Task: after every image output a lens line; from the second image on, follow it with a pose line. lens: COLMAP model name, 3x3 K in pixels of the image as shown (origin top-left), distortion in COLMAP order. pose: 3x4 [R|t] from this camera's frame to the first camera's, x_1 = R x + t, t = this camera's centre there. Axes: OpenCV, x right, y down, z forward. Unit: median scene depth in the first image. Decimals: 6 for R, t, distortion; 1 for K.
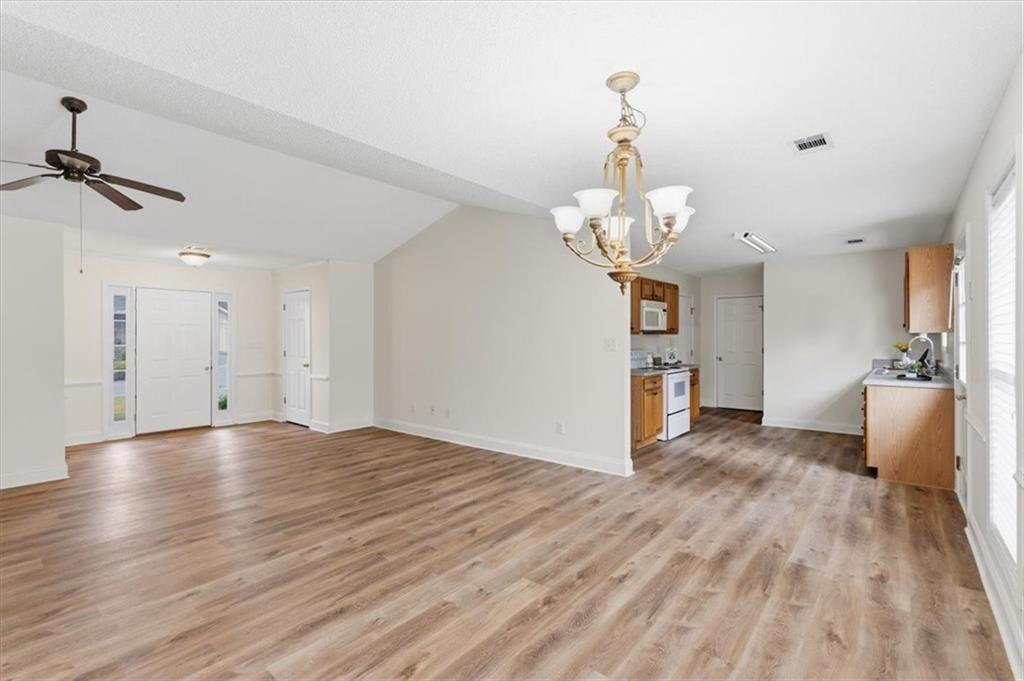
lens RADIAL K [[462.5, 0, 509.2], [0, 462.5, 339.0], [0, 0, 1]] dist [0.000583, -0.000221]
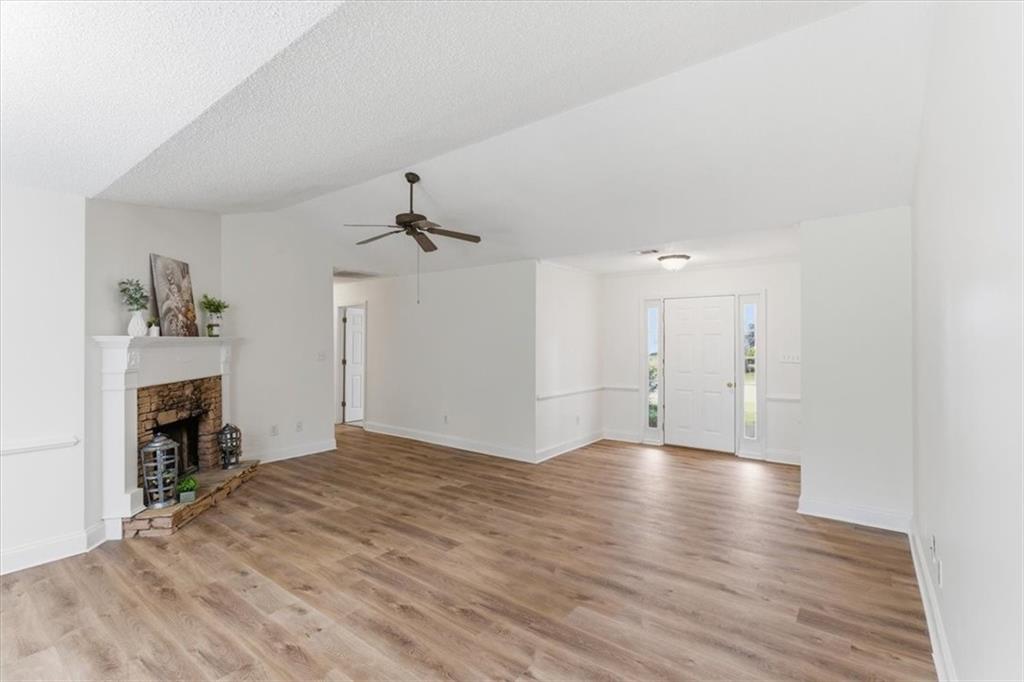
lens RADIAL K [[465.6, 0, 508.8], [0, 465.6, 337.9], [0, 0, 1]] dist [-0.000163, 0.000085]
pose [[0.037523, -0.008407, -0.999260, 0.428347], [-0.000555, 0.999964, -0.008434, -0.036929], [0.999296, 0.000871, 0.037517, 1.283792]]
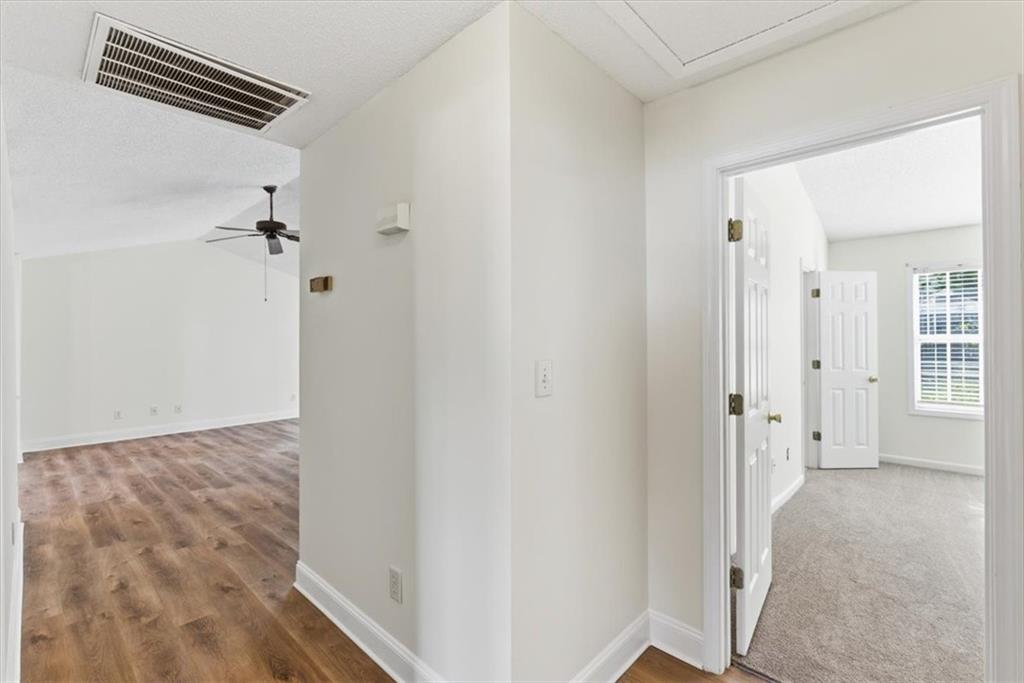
lens RADIAL K [[462.5, 0, 509.2], [0, 462.5, 340.0], [0, 0, 1]] dist [0.000583, -0.000221]
pose [[0.066953, 0.001616, 0.997755, -2.477337], [0.008410, 0.999962, -0.002184, -0.013504], [-0.997721, 0.008537, 0.066937, 0.146943]]
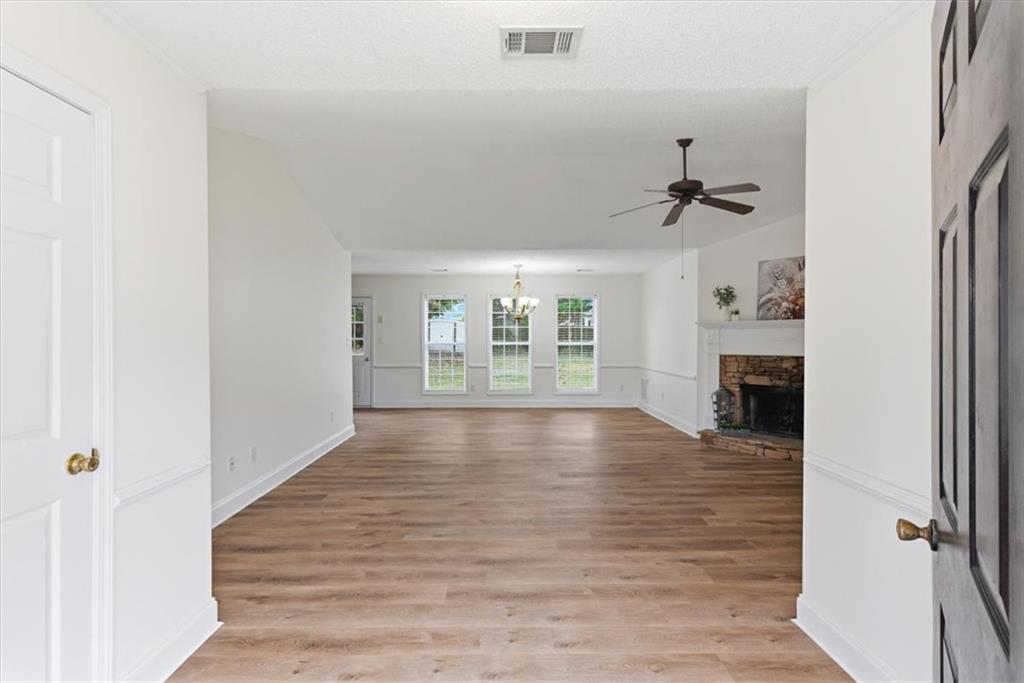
lens RADIAL K [[465.6, 0, 508.8], [0, 465.6, 338.4], [0, 0, 1]] dist [-0.000163, 0.000085]
pose [[-0.645486, 0.000130, 0.763772, -1.649330], [0.005062, 0.999979, 0.004108, 0.002958], [-0.763756, 0.006518, -0.645473, 2.248020]]
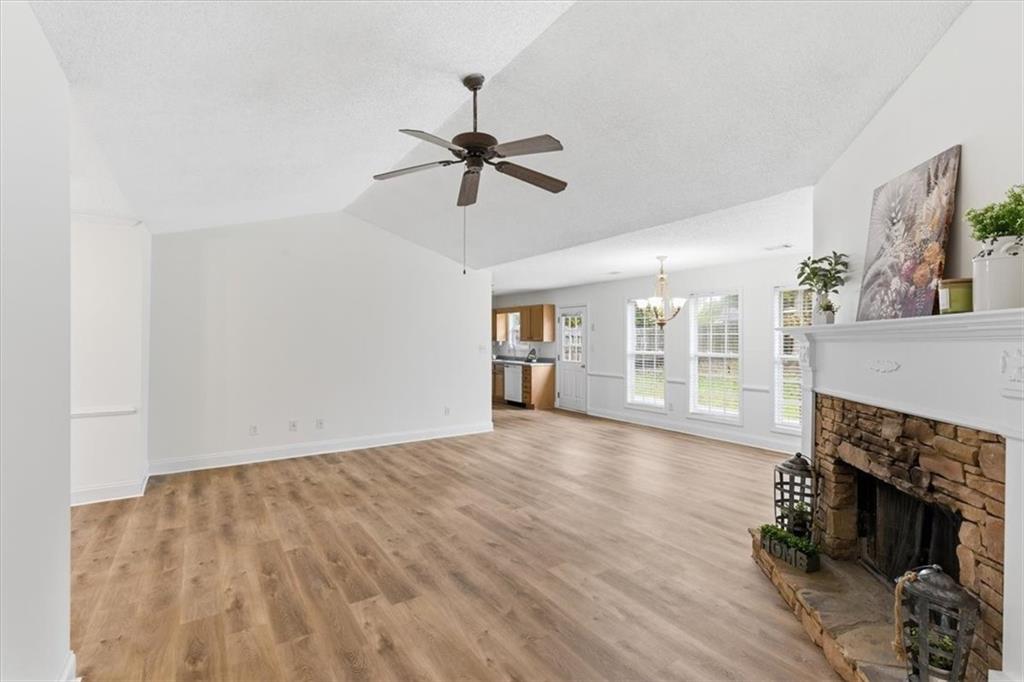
lens RADIAL K [[460.9, 0, 509.3], [0, 460.9, 335.0], [0, 0, 1]] dist [-0.008145, 0.003603]
pose [[0.277821, 0.011775, 0.960561, -1.828135], [-0.003034, 0.999931, -0.011380, -0.021909], [-0.960628, 0.000247, 0.277838, 0.728849]]
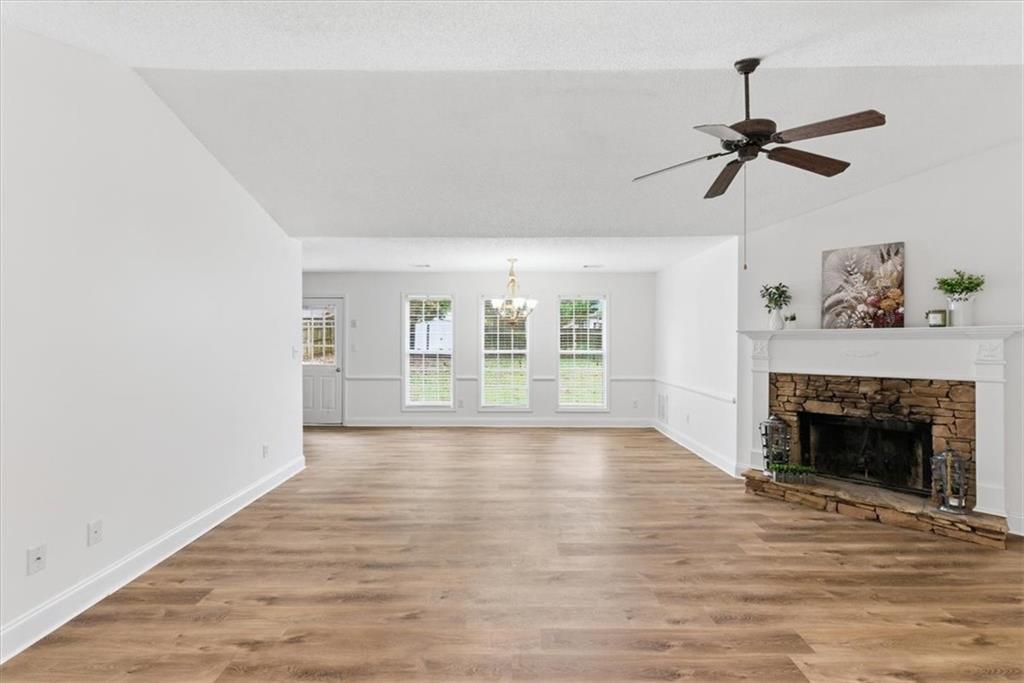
lens RADIAL K [[459.1, 0, 508.5], [0, 459.1, 334.1], [0, 0, 1]] dist [0.000089, 0.000171]
pose [[-0.636690, 0.006714, 0.771090, -1.352089], [0.001475, 0.999971, -0.007488, -0.028886], [-0.771118, -0.003630, -0.636682, 1.923938]]
